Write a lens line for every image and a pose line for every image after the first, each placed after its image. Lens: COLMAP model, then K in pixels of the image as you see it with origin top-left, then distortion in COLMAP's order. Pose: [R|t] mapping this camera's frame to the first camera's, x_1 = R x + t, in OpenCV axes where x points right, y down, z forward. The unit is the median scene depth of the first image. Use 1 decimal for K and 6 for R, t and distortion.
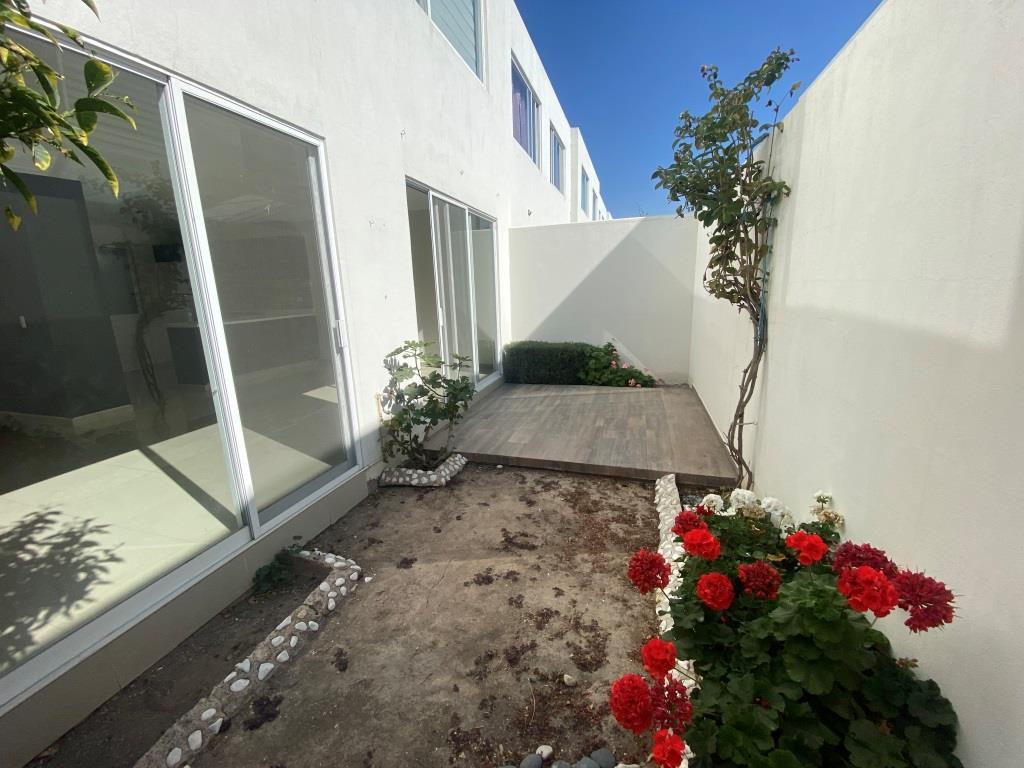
lens RADIAL K [[417.2, 0, 512.0], [0, 417.2, 384.0], [0, 0, 1]] dist [0.031489, -0.023323]
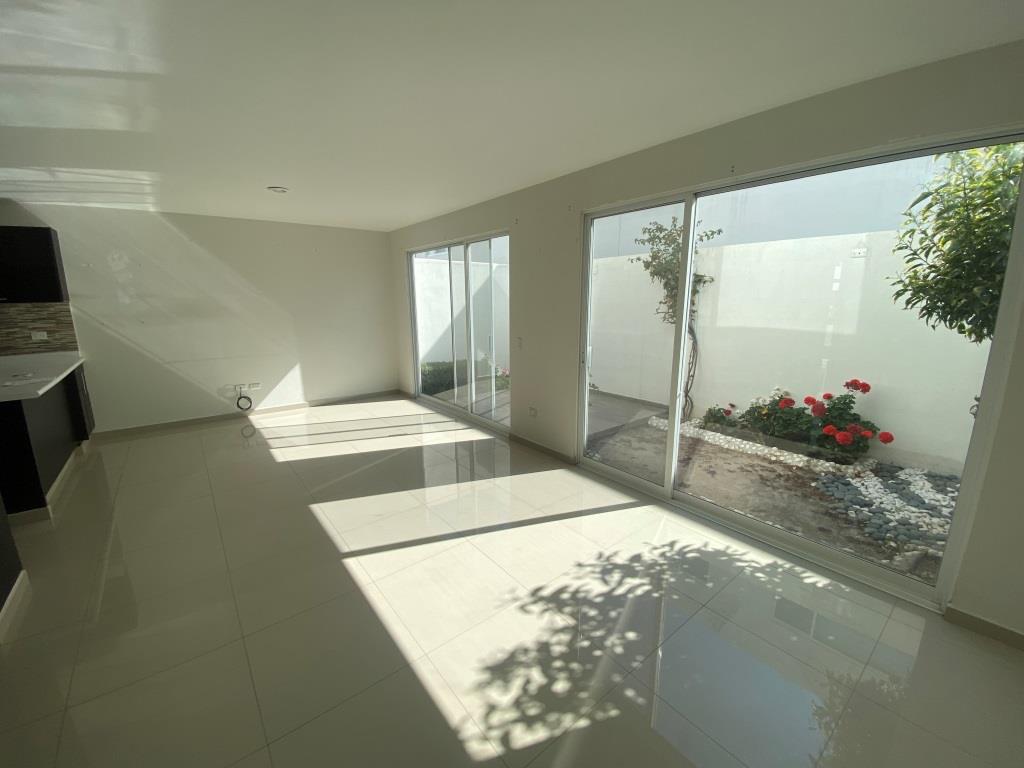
lens RADIAL K [[417.7, 0, 508.9], [0, 417.7, 382.8], [0, 0, 1]] dist [-0.000393, -0.009869]
pose [[0.567849, -0.141956, 0.810800, -1.892156], [0.175873, 0.983194, 0.048966, -0.170981], [-0.804125, 0.114793, 0.583272, 0.541789]]
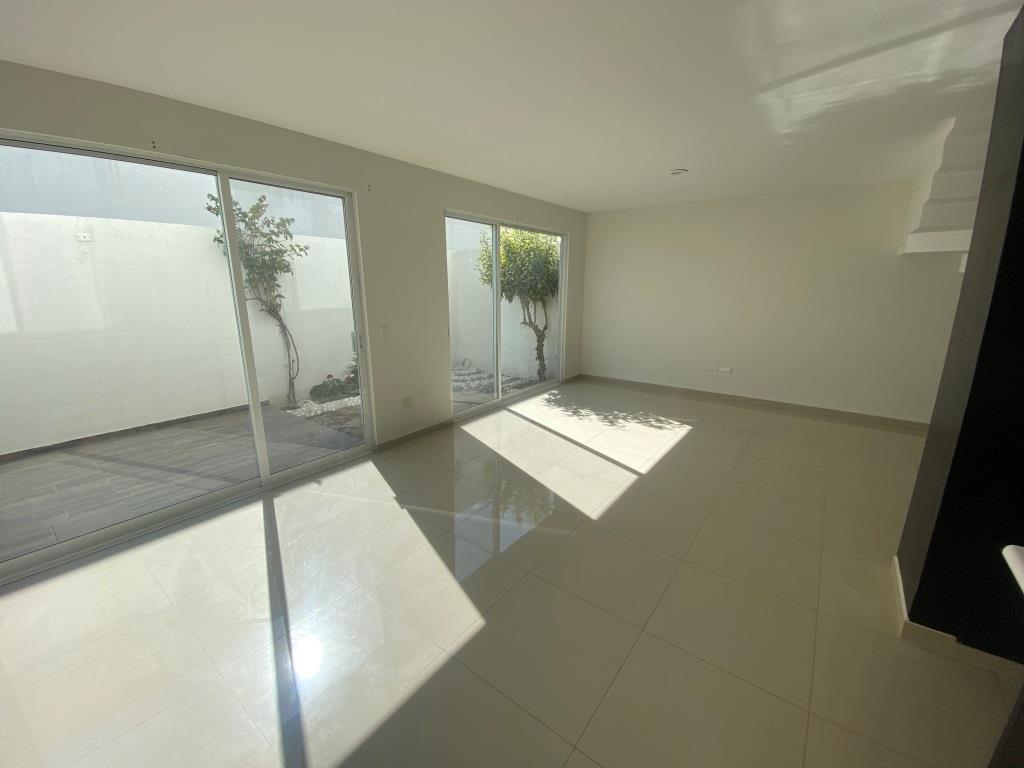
lens RADIAL K [[415.6, 0, 509.0], [0, 415.6, 382.7], [0, 0, 1]] dist [0.039199, -0.025857]
pose [[-0.935831, -0.049038, 0.349021, -1.402809], [0.110215, 0.899893, 0.421955, -0.677391], [-0.334774, 0.433346, -0.836743, 2.709060]]
